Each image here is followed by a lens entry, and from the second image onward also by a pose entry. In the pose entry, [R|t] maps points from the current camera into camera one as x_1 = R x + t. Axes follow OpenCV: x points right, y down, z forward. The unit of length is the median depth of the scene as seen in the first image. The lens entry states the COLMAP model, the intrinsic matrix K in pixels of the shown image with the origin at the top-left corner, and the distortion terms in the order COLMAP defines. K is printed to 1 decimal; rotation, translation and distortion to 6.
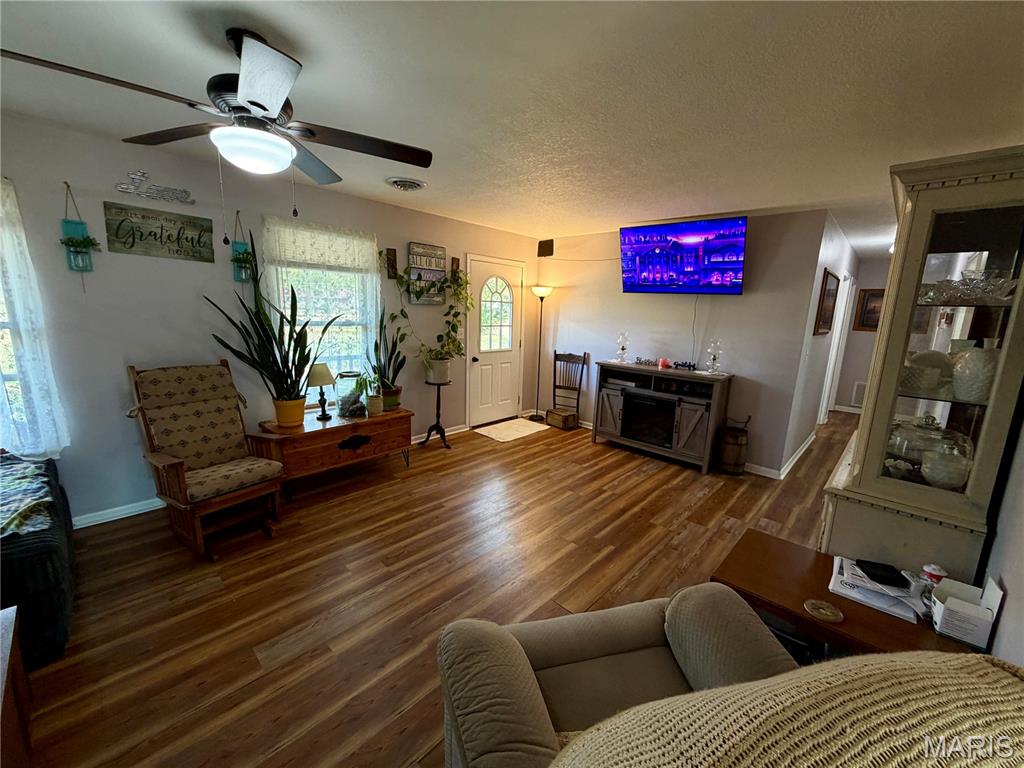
lens RADIAL K [[407.7, 0, 509.3], [0, 407.7, 383.4], [0, 0, 1]] dist [-0.000340, 0.000137]
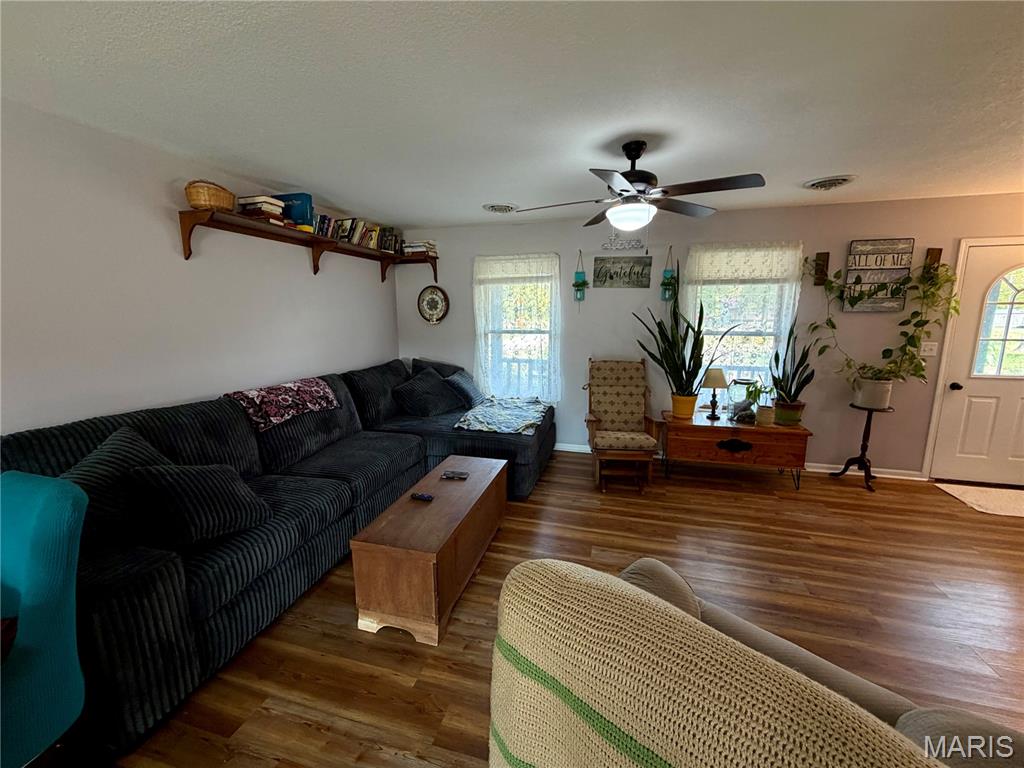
lens RADIAL K [[407.7, 0, 509.3], [0, 407.7, 383.4], [0, 0, 1]] dist [-0.000340, 0.000137]
pose [[0.469455, 0.114021, -0.875563, 0.230343], [-0.140837, 0.988601, 0.053229, 0.010470], [0.871652, 0.098323, 0.480162, -0.023978]]
